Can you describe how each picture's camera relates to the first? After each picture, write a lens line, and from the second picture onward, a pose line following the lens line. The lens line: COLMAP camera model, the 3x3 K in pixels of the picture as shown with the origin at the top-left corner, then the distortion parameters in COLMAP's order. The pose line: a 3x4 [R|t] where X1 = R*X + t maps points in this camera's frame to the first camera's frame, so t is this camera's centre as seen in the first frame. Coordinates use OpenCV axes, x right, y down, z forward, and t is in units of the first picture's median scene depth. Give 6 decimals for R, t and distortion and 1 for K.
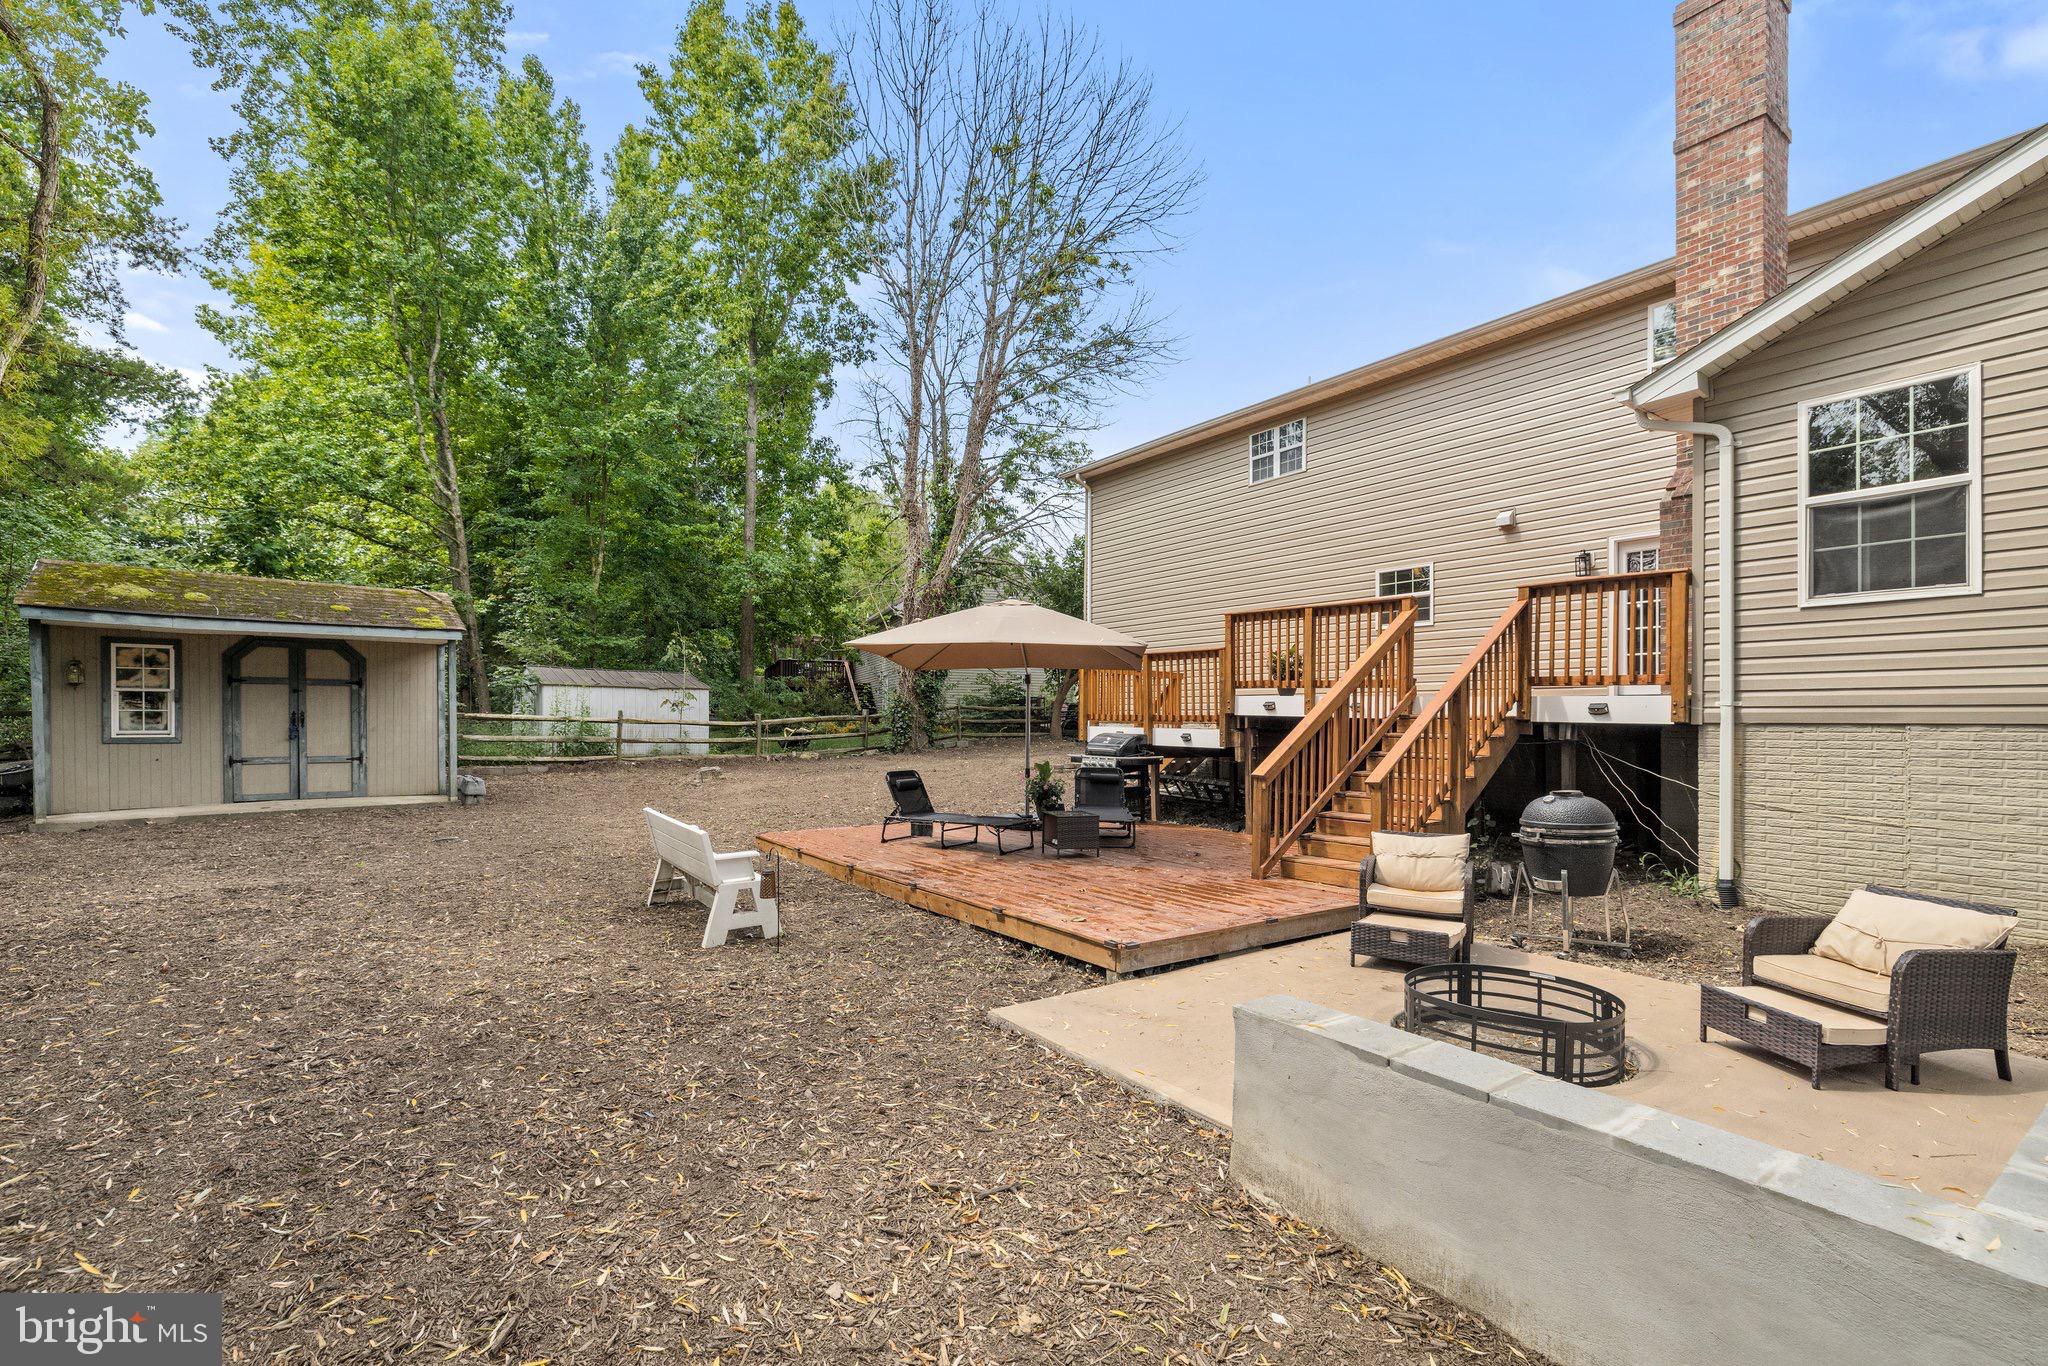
lens RADIAL K [[870.8, 0, 1021.3], [0, 870.8, 703.9], [0, 0, 1]] dist [0.002770, 0.000738]
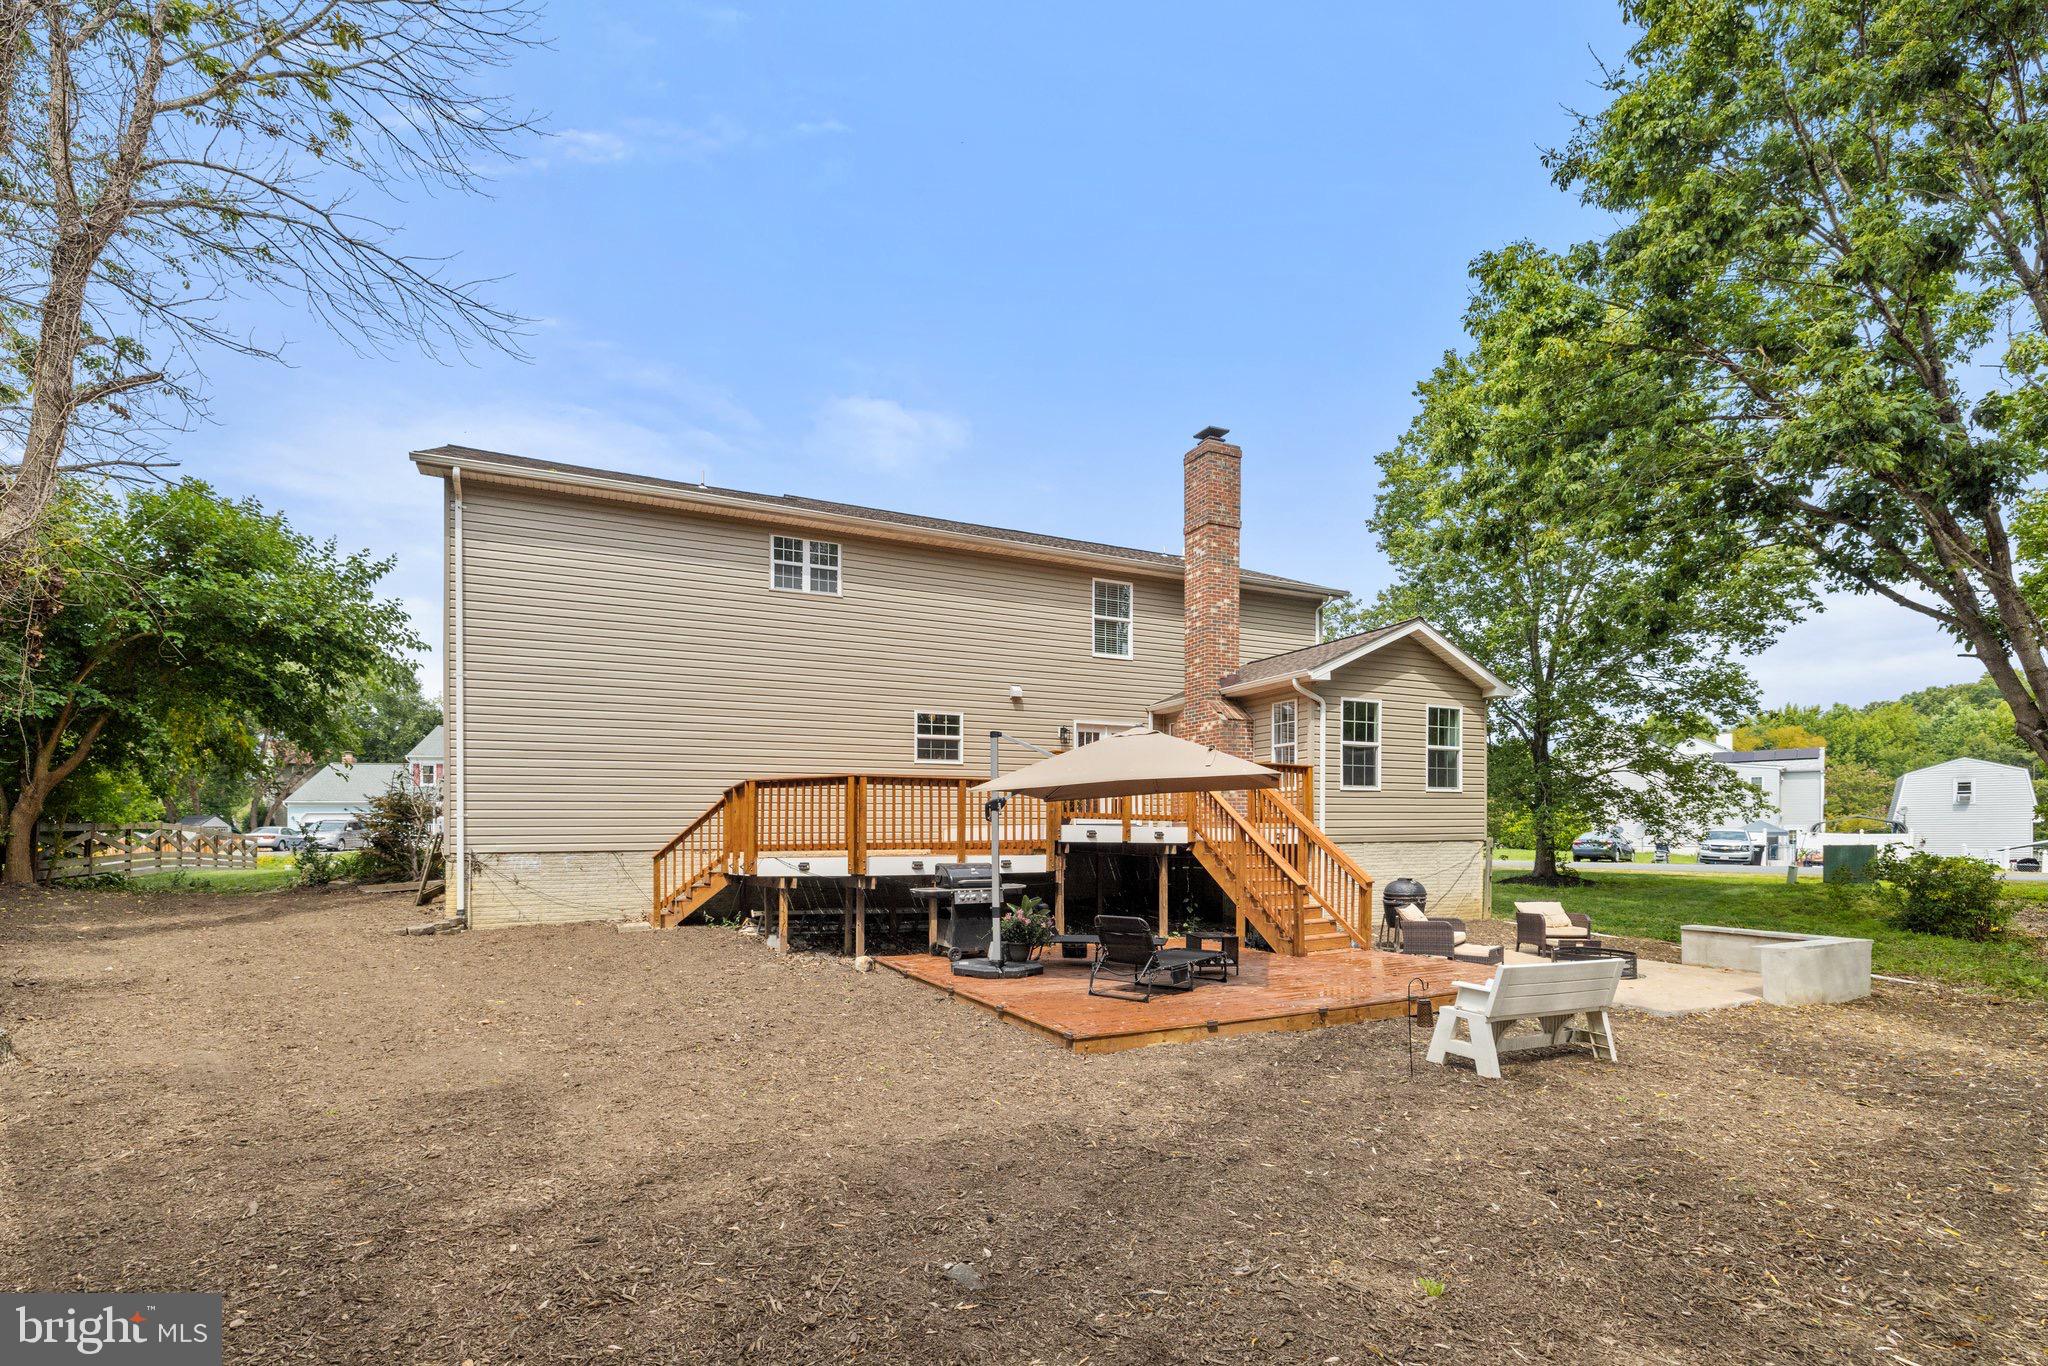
lens RADIAL K [[870.8, 0, 1050.2], [0, 870.8, 830.3], [0, 0, 1]] dist [0.002770, 0.000738]
pose [[0.186883, -0.007697, 0.982352, -1.420673], [-0.010084, 0.999902, 0.009753, -0.021781], [-0.982330, -0.011729, 0.186787, 1.306403]]
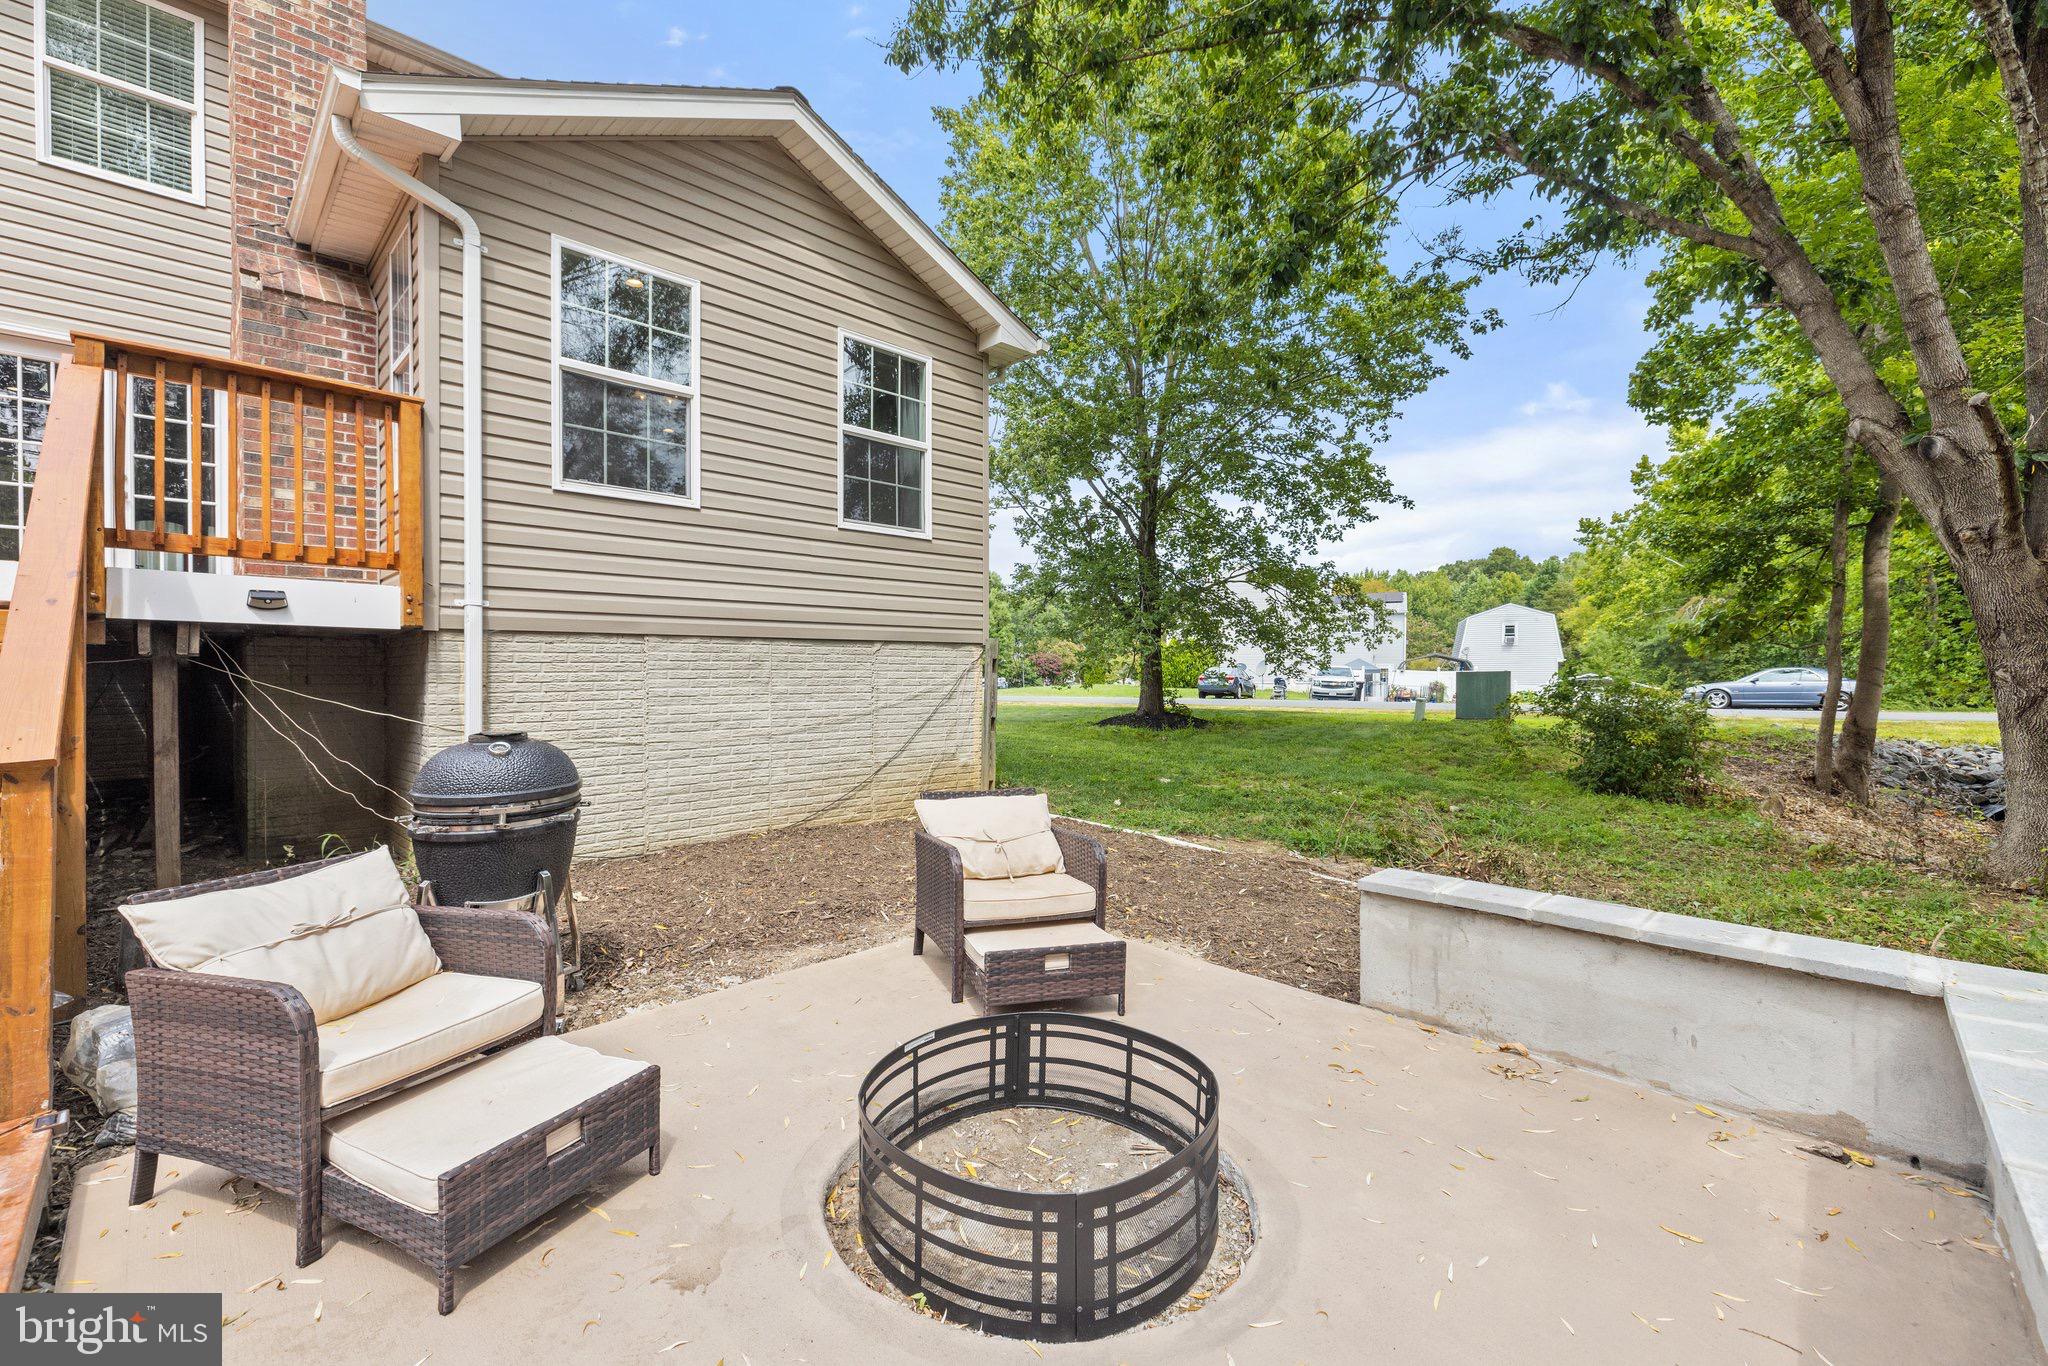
lens RADIAL K [[870.8, 0, 1025.6], [0, 870.8, 672.6], [0, 0, 1]] dist [0.002770, 0.000738]
pose [[-0.141785, -0.008565, 0.989860, 0.023654], [-0.017294, 0.999831, 0.006174, 0.047339], [-0.989746, -0.016243, -0.141909, 0.673995]]
